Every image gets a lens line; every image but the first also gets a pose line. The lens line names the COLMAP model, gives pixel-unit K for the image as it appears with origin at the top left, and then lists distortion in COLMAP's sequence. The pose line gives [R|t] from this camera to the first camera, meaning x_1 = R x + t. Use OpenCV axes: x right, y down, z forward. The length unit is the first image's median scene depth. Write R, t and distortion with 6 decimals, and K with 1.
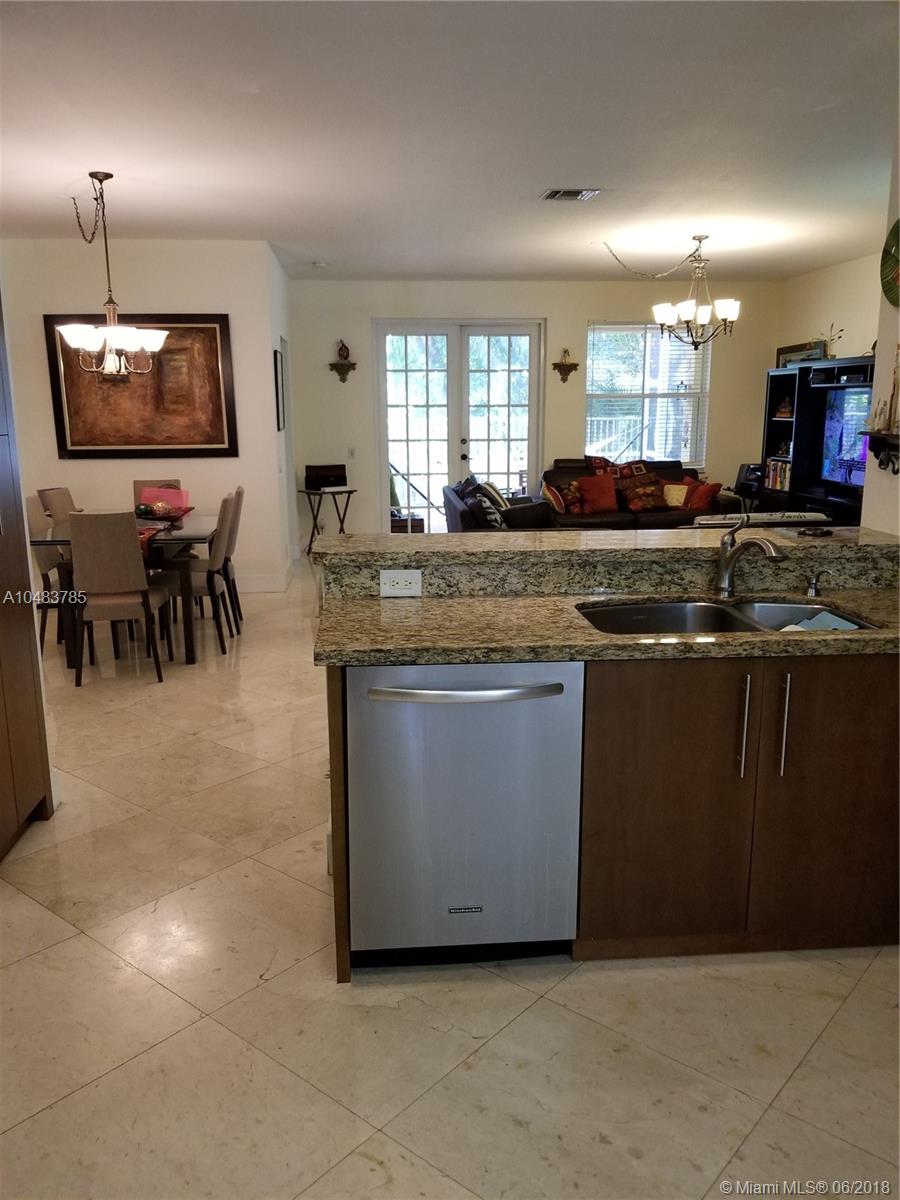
lens RADIAL K [[945.3, 0, 448.1], [0, 945.3, 604.4], [0, 0, 1]] dist [0.007066, -0.012197]
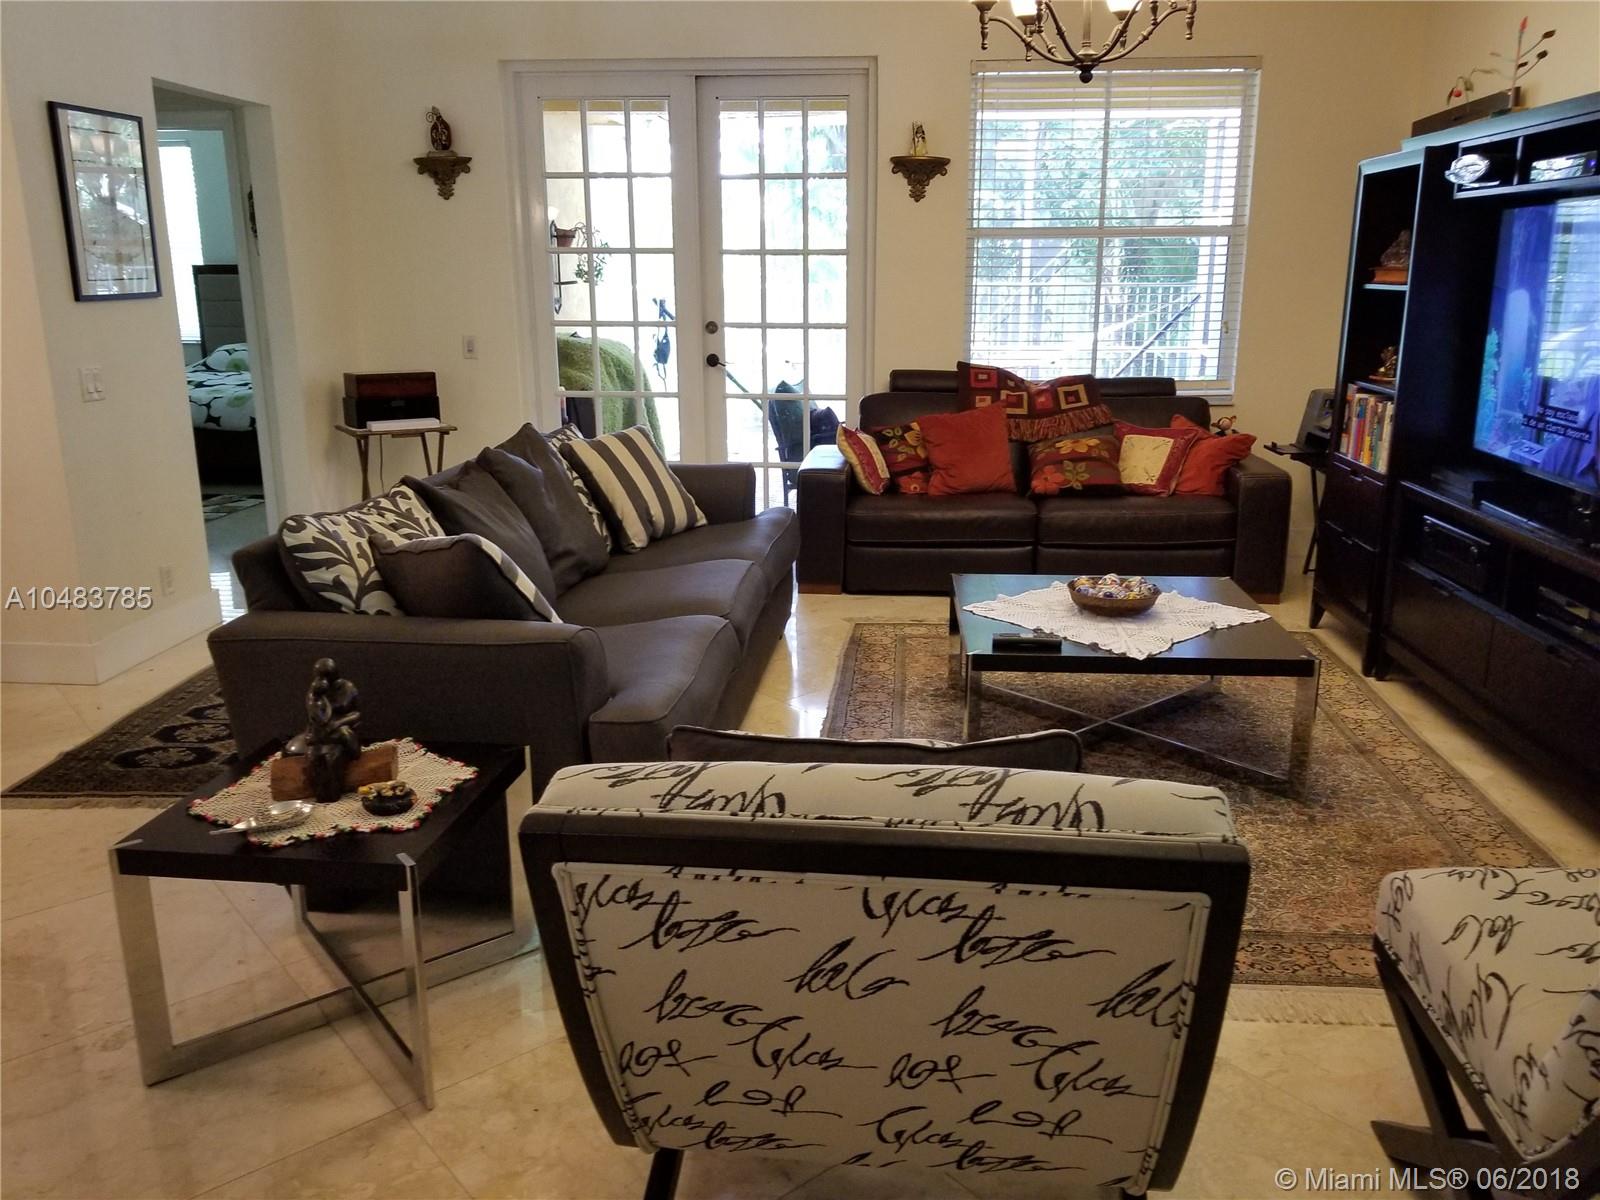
lens RADIAL K [[1260.4, 0, 843.9], [0, 1260.4, 586.5], [0, 0, 1]] dist [0.007066, -0.012197]
pose [[0.987166, 0.047058, -0.152609, 0.194250], [-0.040560, 0.998144, 0.045420, -0.077318], [0.154463, -0.038647, 0.987242, 0.397737]]
